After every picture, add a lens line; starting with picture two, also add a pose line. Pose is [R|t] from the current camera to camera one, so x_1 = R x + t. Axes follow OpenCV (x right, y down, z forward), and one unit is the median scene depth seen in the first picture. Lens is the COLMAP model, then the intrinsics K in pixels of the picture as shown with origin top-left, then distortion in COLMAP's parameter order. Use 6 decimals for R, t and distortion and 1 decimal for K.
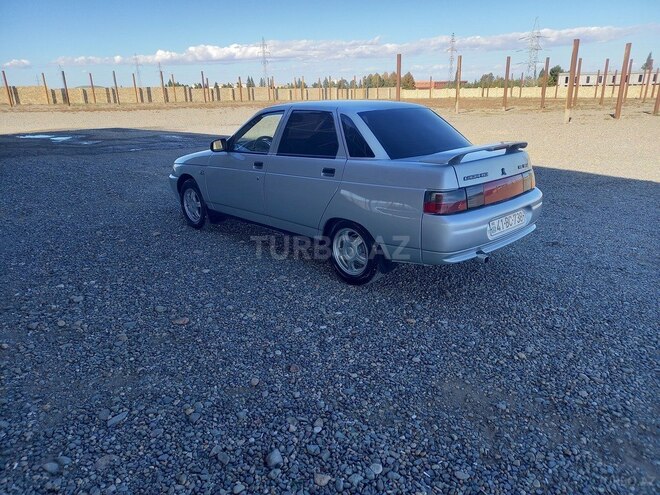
lens RADIAL K [[469.7, 0, 330.0], [0, 469.7, 247.5], [0, 0, 1]] dist [0.033476, -0.018958]
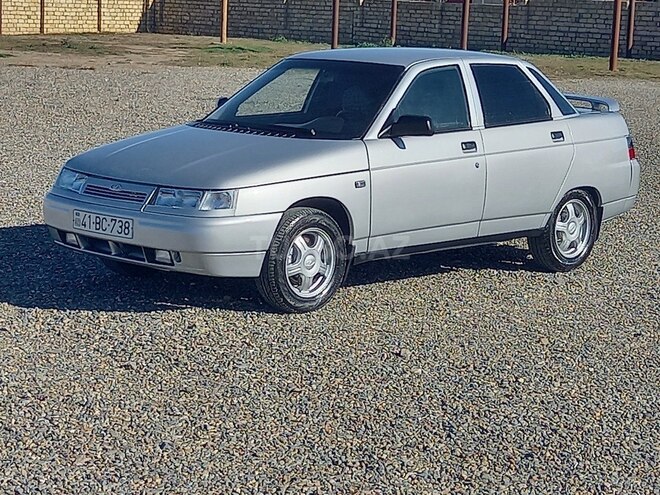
lens RADIAL K [[1527.2, 0, 330.0], [0, 1527.2, 247.5], [0, 0, 1]] dist [0.131237, -0.235623]
pose [[-0.024912, -0.138741, 0.990015, -3.525005], [0.283572, 0.948664, 0.140082, -0.618595], [-0.958627, 0.284230, 0.015710, 1.869319]]
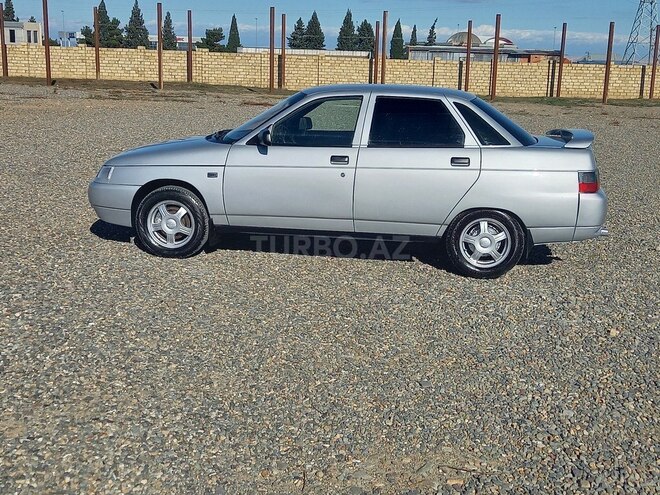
lens RADIAL K [[848.1, 0, 330.0], [0, 848.1, 247.5], [0, 0, 1]] dist [0.083843, -0.191546]
pose [[0.781920, -0.092131, 0.616533, -1.727265], [0.151025, 0.987552, -0.043964, 0.060907], [-0.604807, 0.127489, 0.786101, -0.225180]]
